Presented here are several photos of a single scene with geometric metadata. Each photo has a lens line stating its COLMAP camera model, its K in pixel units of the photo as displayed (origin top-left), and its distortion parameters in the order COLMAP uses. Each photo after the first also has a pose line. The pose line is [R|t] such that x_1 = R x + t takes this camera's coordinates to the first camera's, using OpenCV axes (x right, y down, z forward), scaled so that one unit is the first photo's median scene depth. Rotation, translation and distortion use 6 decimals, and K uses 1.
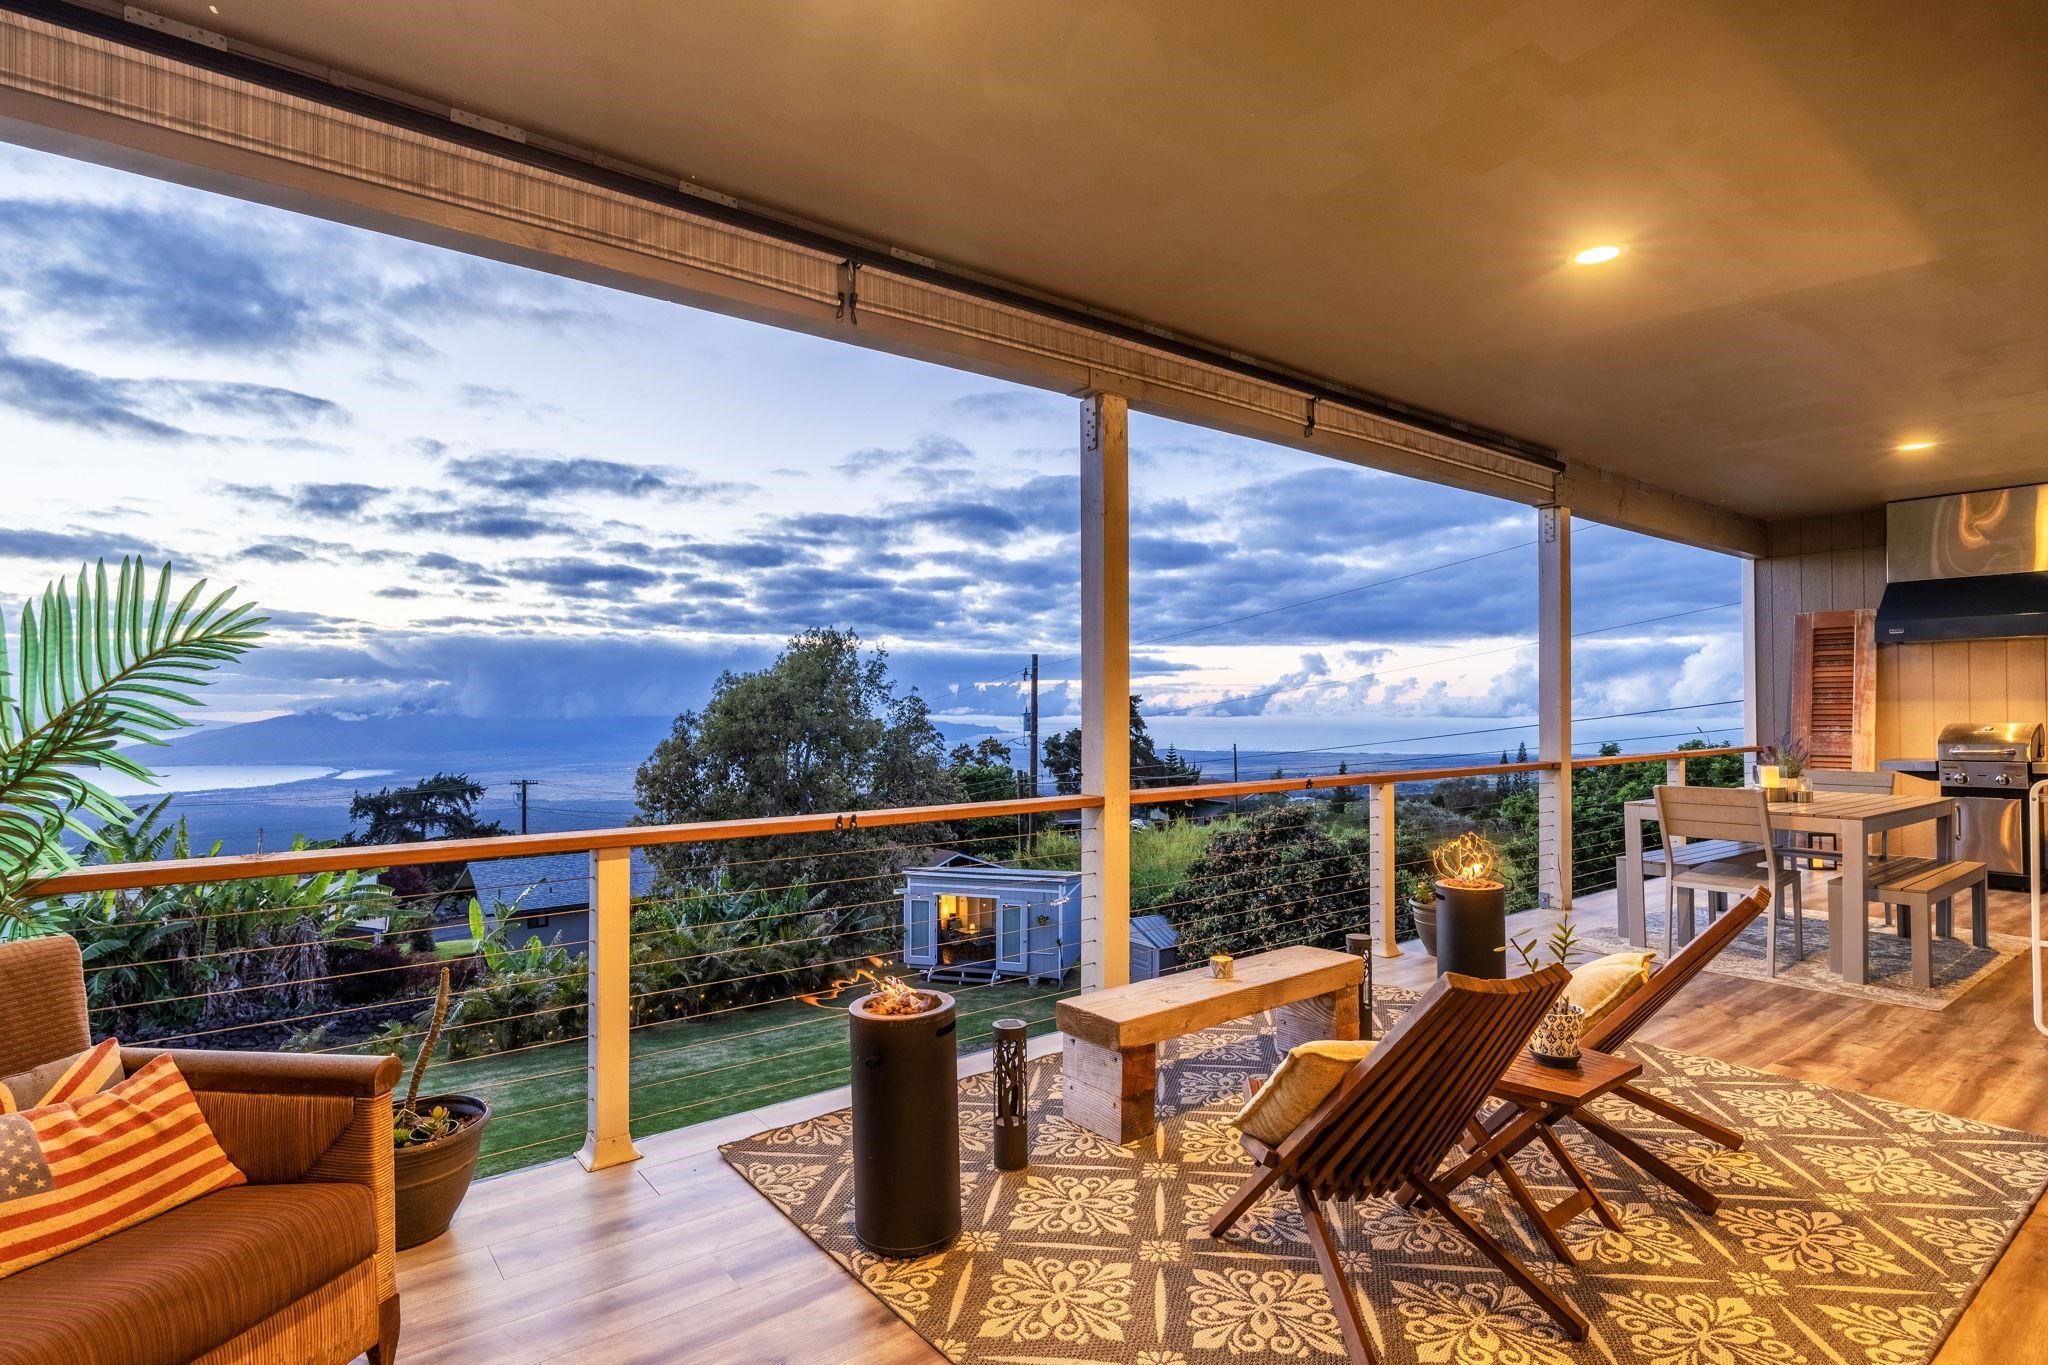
lens RADIAL K [[1067.4, 0, 1029.6], [0, 1067.4, 697.8], [0, 0, 1]] dist [0.003692, 0.001537]
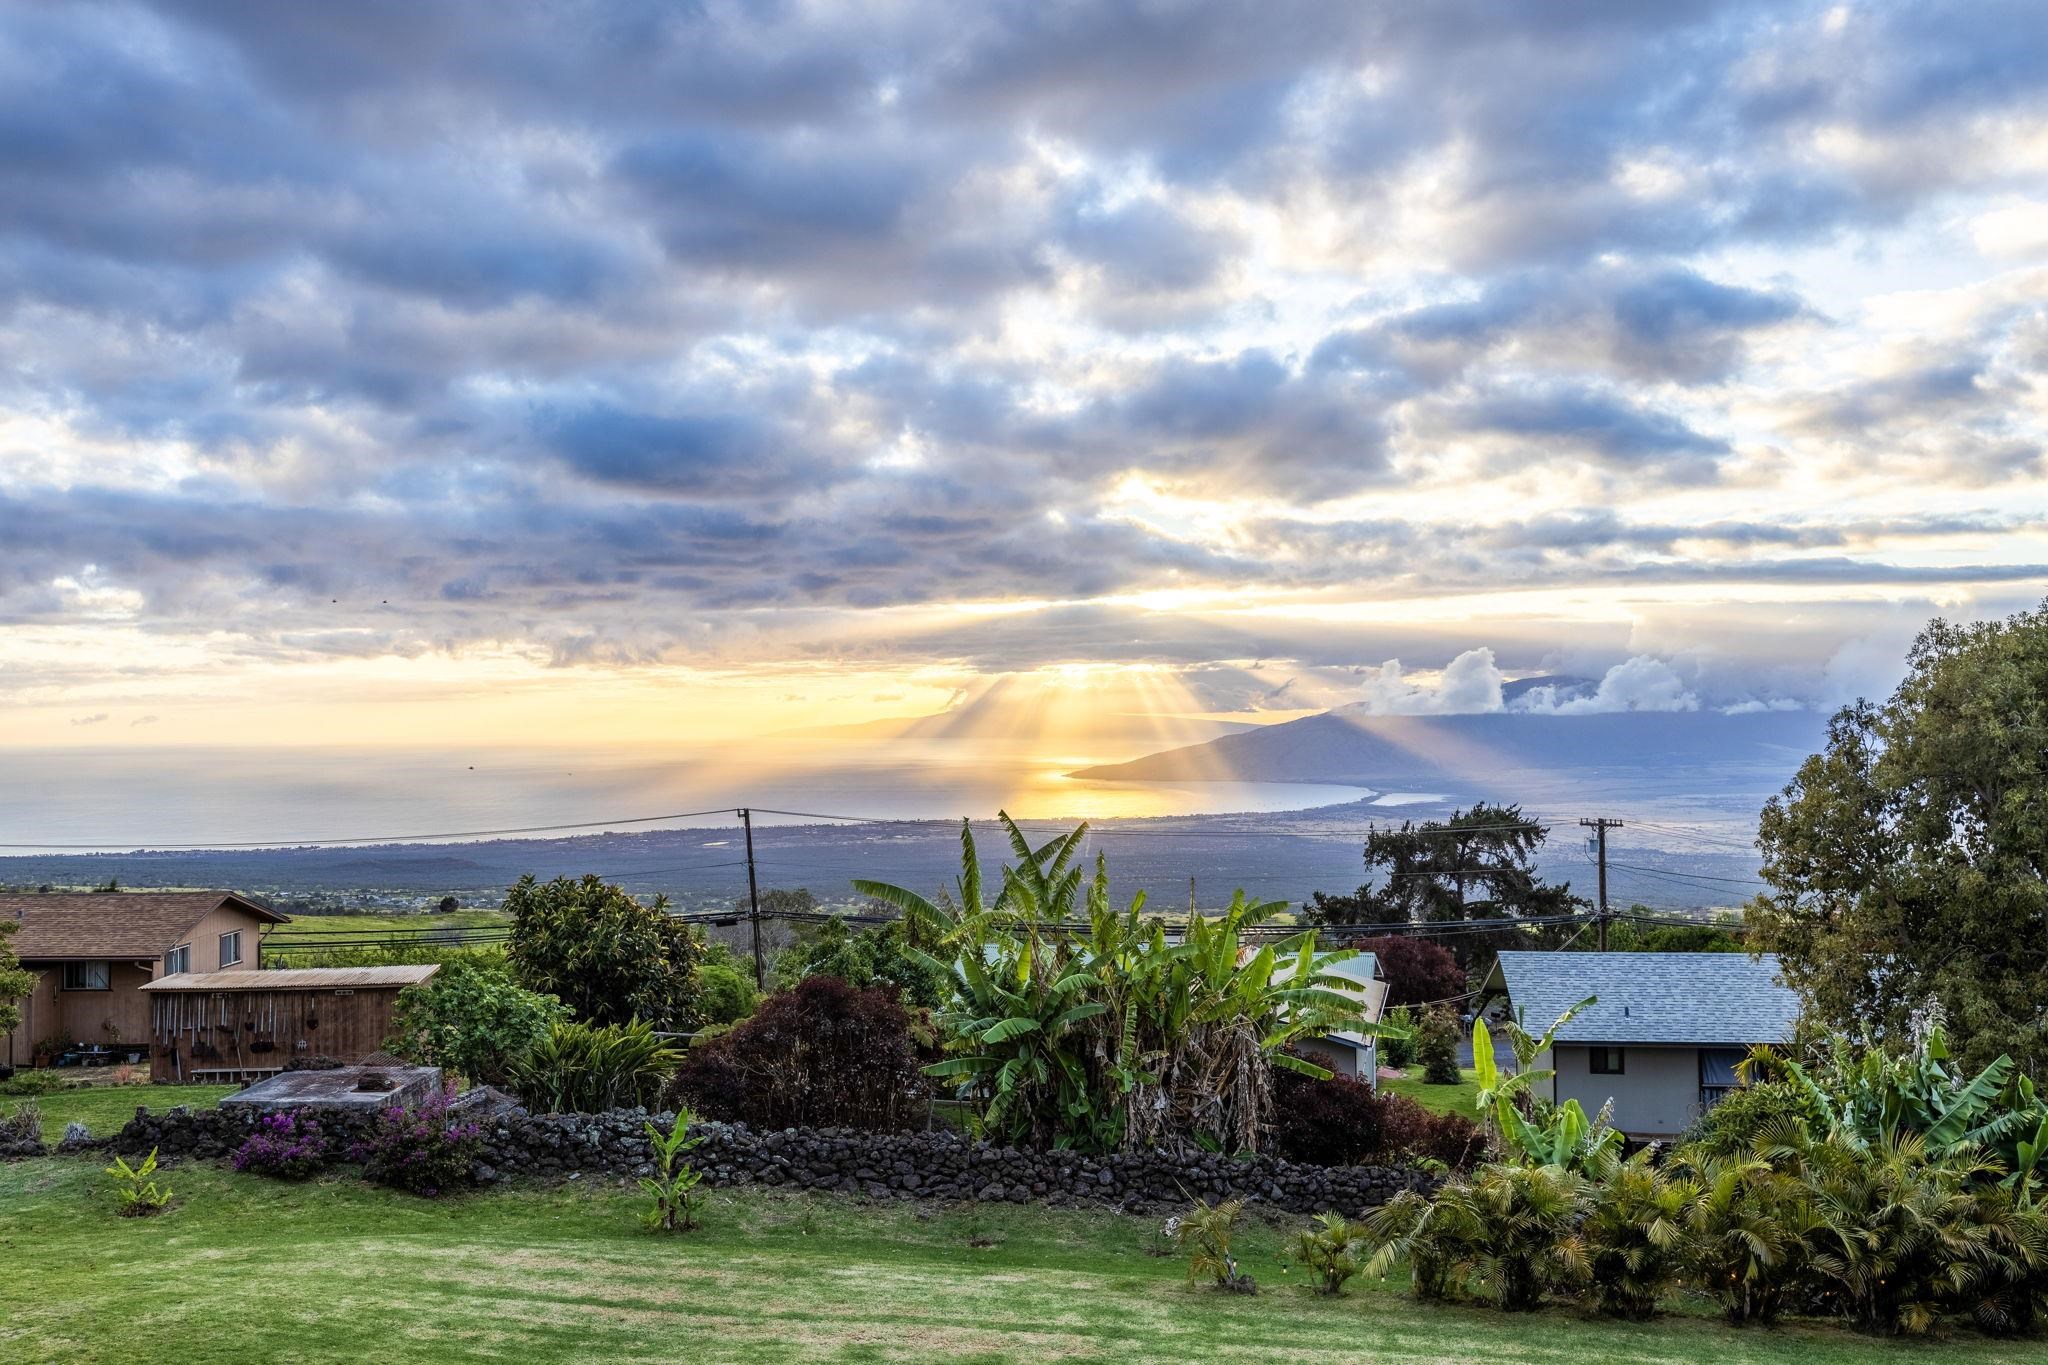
lens RADIAL K [[1722.0, 0, 1034.3], [0, 1722.0, 662.6], [0, 0, 1]] dist [0.012959, -0.008918]
pose [[0.710960, -0.023657, -0.702834, -0.106828], [0.013584, 0.999710, -0.019909, 0.035799], [0.703101, 0.004607, 0.711075, 0.862684]]
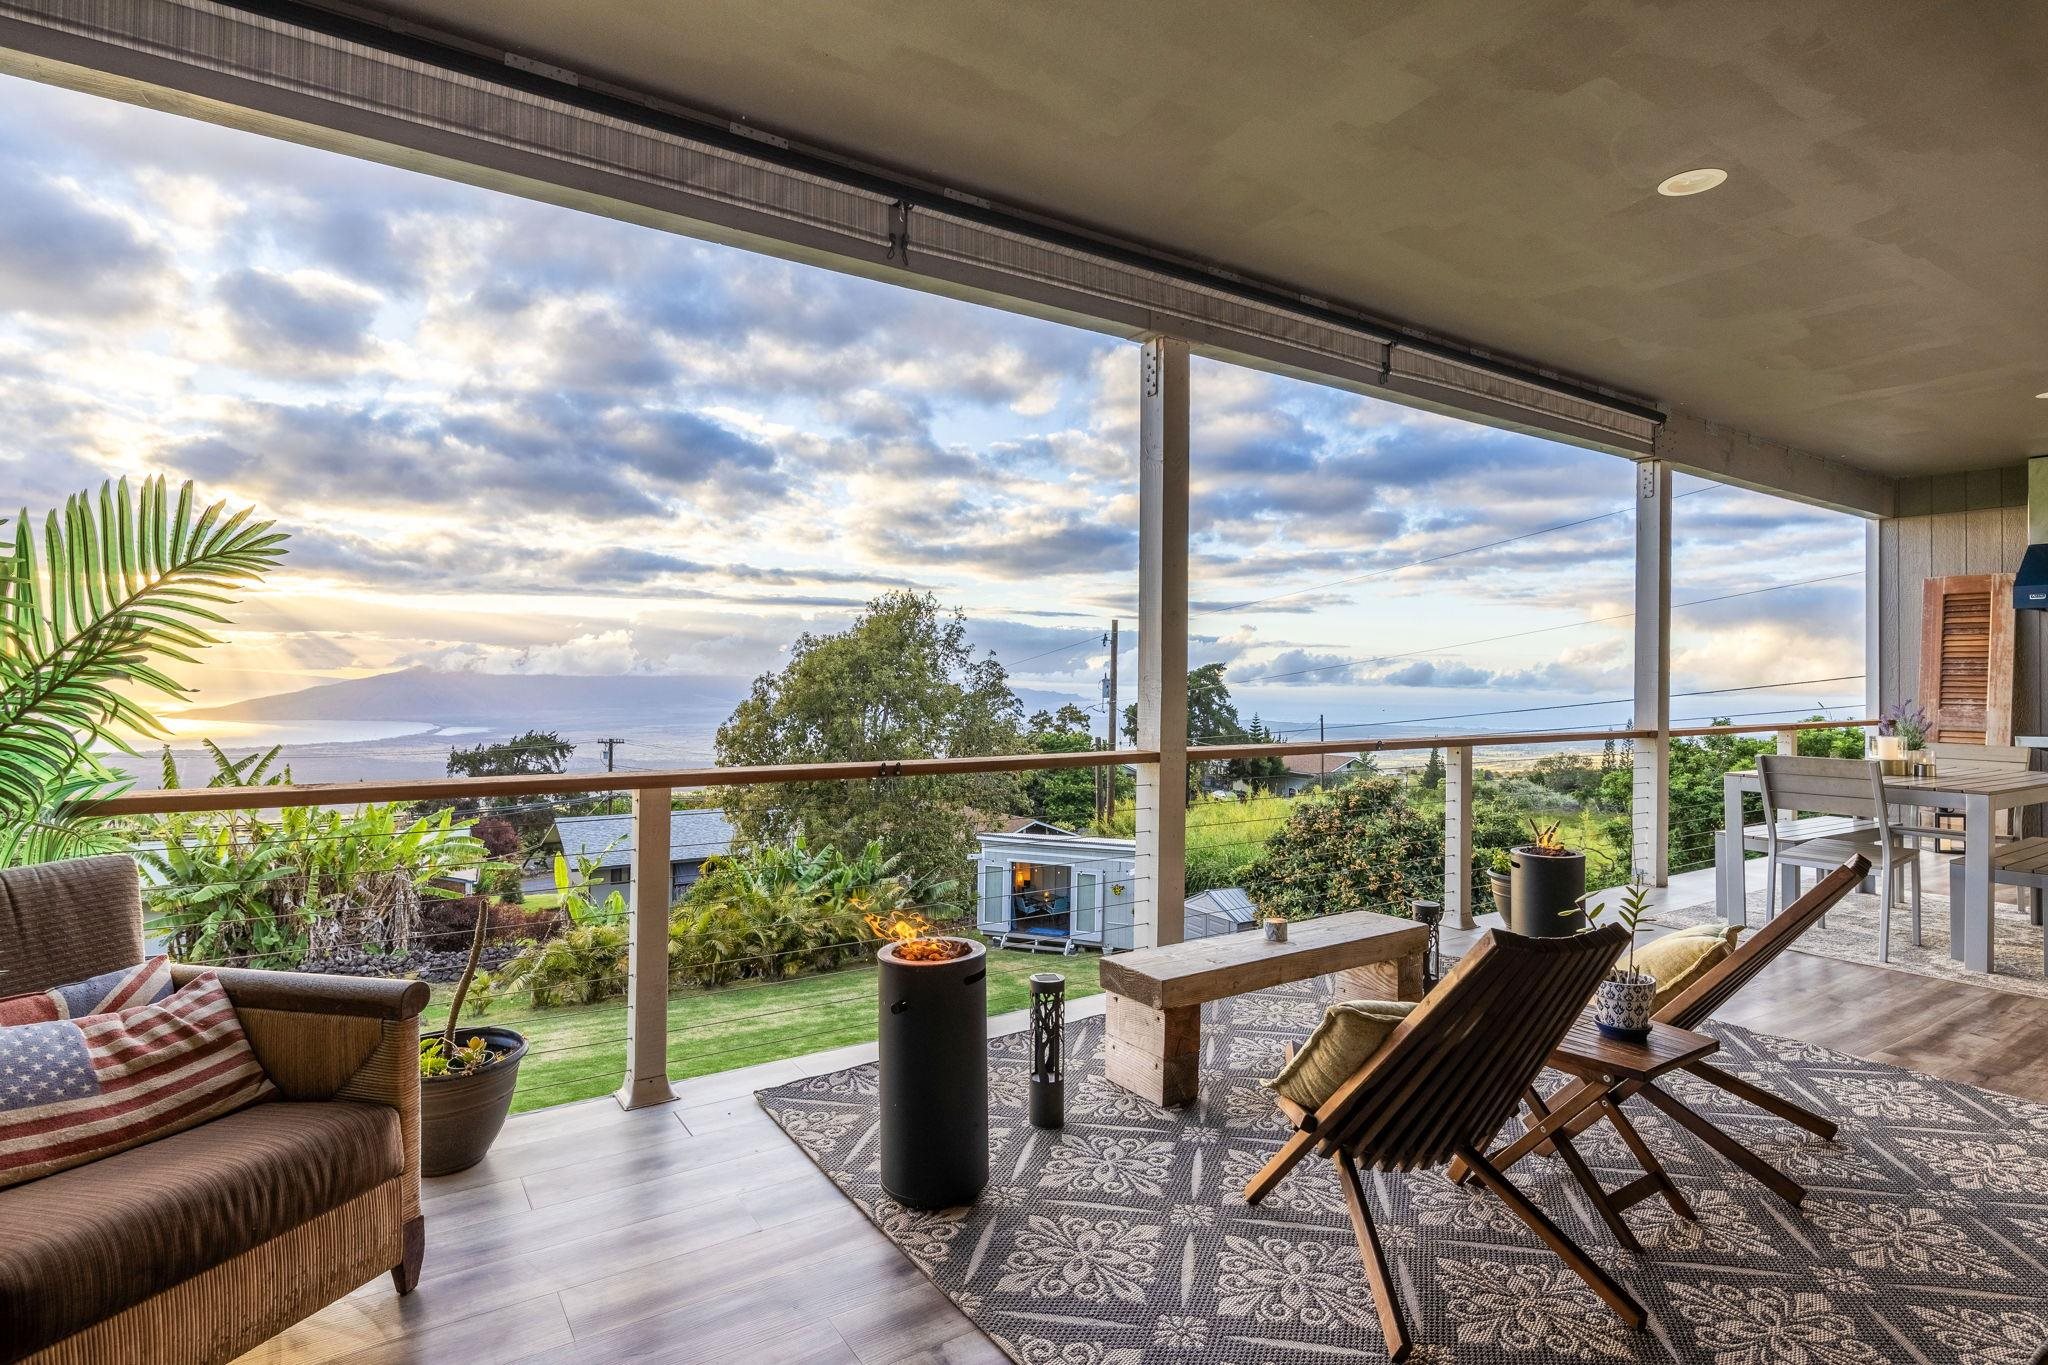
lens RADIAL K [[1081.9, 0, 1034.4], [0, 1081.9, 663.6], [0, 0, 1]] dist [0.003001, -0.002450]
pose [[0.997346, 0.012538, -0.071723, 0.025782], [-0.012637, 0.999920, -0.000928, 0.014232], [0.071705, 0.001832, 0.997424, 0.010299]]
